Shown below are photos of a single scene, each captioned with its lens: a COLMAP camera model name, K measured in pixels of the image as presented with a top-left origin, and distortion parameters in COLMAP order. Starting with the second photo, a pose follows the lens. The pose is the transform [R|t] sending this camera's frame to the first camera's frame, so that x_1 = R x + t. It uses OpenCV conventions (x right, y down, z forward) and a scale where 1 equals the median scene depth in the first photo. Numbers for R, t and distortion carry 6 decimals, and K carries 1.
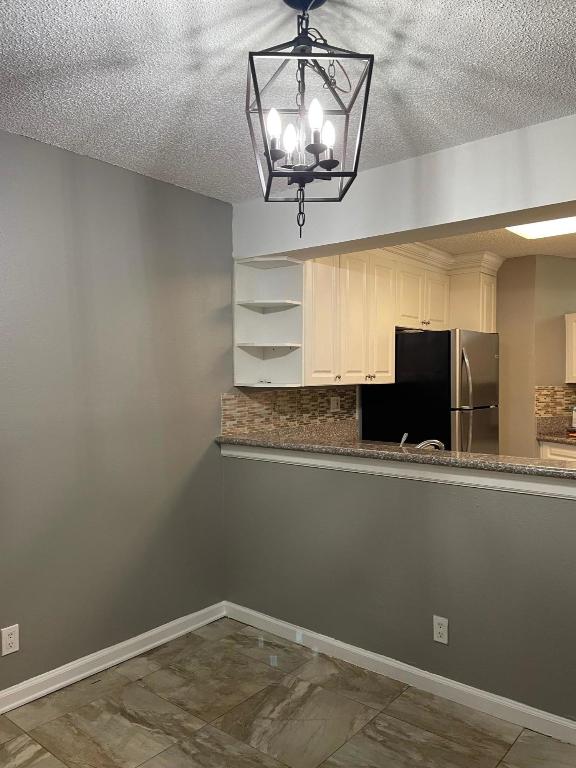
lens RADIAL K [[584.0, 0, 290.1], [0, 584.0, 374.3], [0, 0, 1]] dist [0.080643, -0.096090]
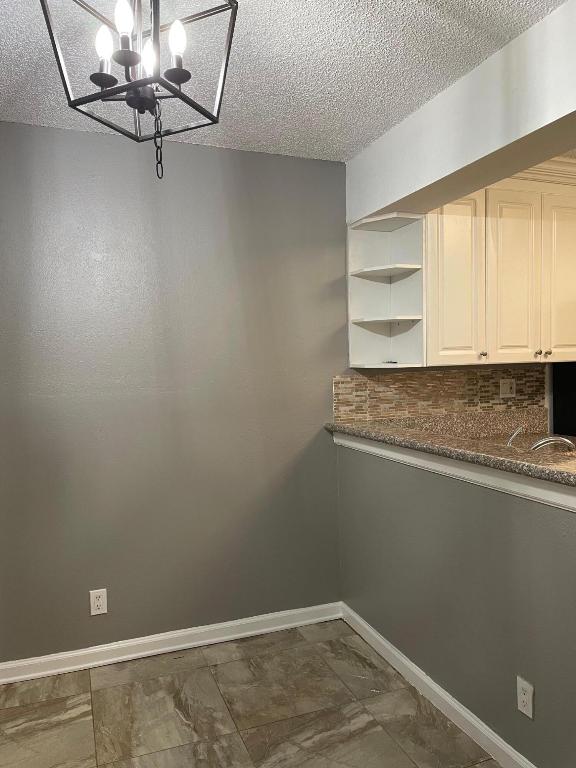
lens RADIAL K [[576.3, 0, 288.7], [0, 576.3, 382.8], [0, 0, 1]] dist [0.077046, -0.101727]
pose [[0.869664, -0.003597, -0.493631, 0.275475], [0.022657, 0.999210, 0.032635, 0.013257], [0.493124, -0.039566, 0.869059, 0.194744]]
